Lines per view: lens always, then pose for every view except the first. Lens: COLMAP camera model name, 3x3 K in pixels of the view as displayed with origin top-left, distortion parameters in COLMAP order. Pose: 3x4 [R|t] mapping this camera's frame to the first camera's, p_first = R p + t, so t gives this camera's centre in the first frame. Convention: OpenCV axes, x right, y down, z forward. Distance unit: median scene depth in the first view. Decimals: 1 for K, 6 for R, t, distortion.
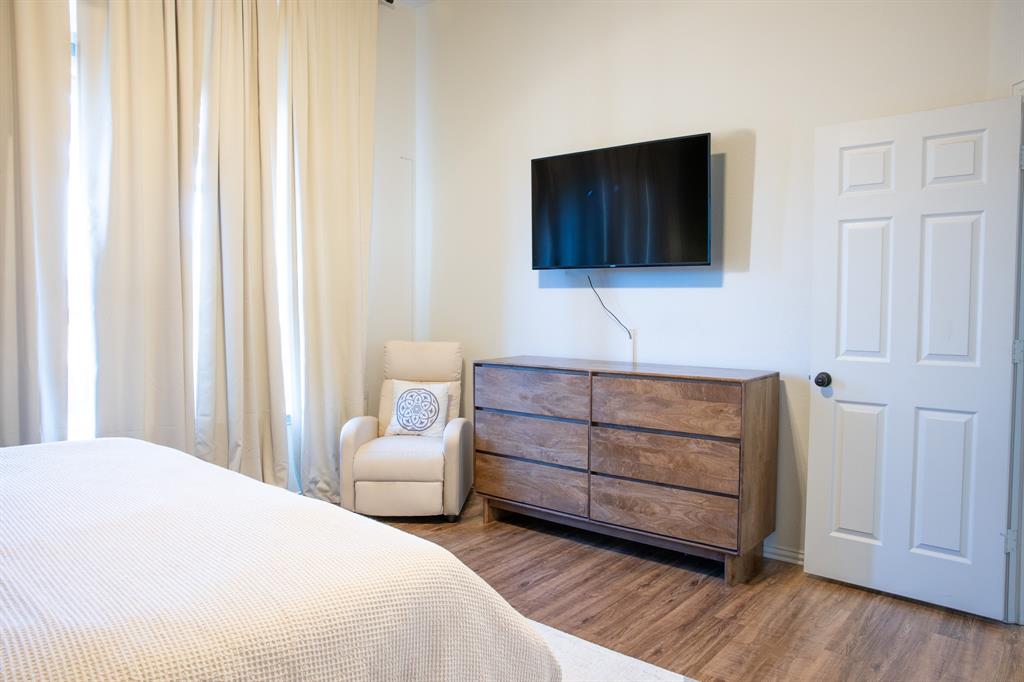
lens RADIAL K [[696.3, 0, 509.1], [0, 696.3, 341.4], [0, 0, 1]] dist [-0.094445, 0.041583]
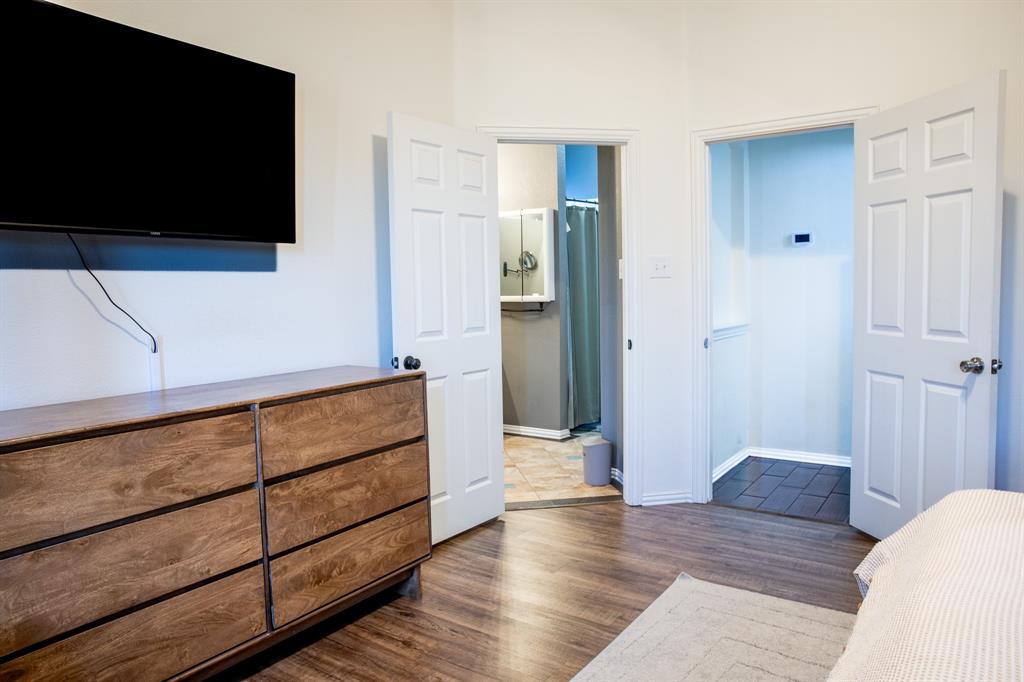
lens RADIAL K [[696.3, 0, 508.8], [0, 696.3, 336.5], [0, 0, 1]] dist [-0.094445, 0.041583]
pose [[-0.098109, -0.068320, 0.992828, -0.527308], [0.072859, 0.994470, 0.075633, -0.047256], [-0.992505, 0.079757, -0.092589, 0.844152]]
